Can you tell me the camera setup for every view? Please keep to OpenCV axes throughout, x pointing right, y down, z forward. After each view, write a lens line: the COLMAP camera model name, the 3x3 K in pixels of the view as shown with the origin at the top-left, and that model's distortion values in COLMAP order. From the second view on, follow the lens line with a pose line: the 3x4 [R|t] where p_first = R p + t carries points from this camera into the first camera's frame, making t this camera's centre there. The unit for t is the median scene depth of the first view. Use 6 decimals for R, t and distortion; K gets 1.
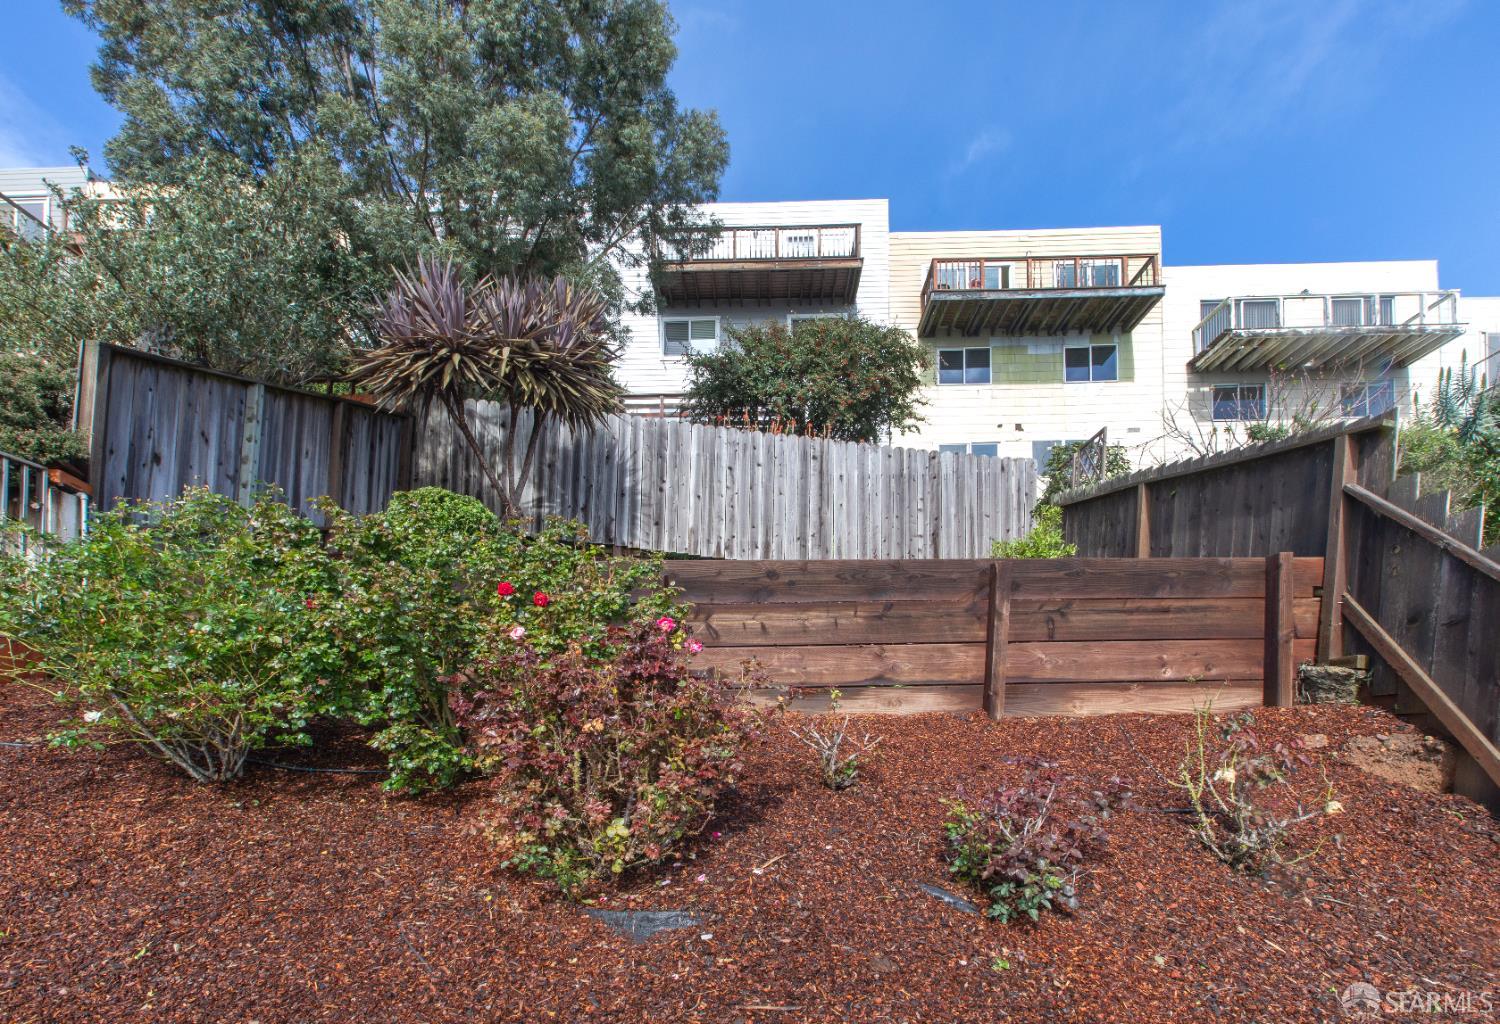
lens RADIAL K [[712.6, 0, 893.4], [0, 712.6, 705.8], [0, 0, 1]] dist [-0.000886, 0.000915]
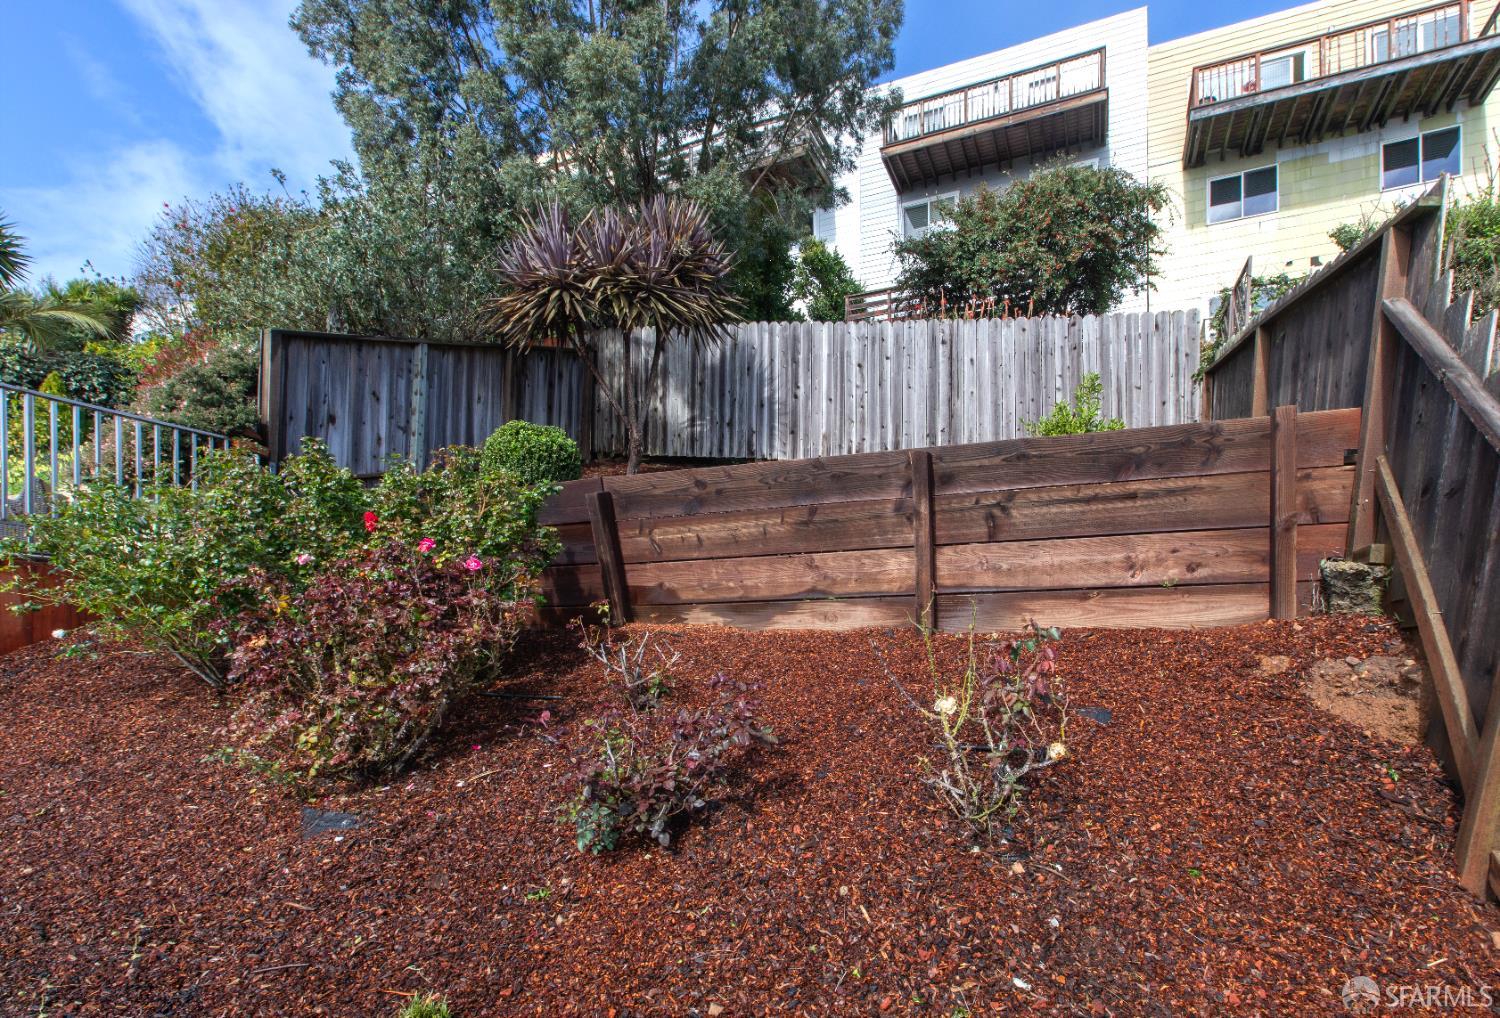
lens RADIAL K [[811.8, 0, 996.4], [0, 811.8, 646.4], [0, 0, 1]] dist [0.001432, 0.000206]
pose [[0.936054, 0.004813, -0.351824, 0.314115], [0.006706, 0.999481, 0.031515, 0.000998], [0.351793, -0.031859, 0.935536, 0.060318]]
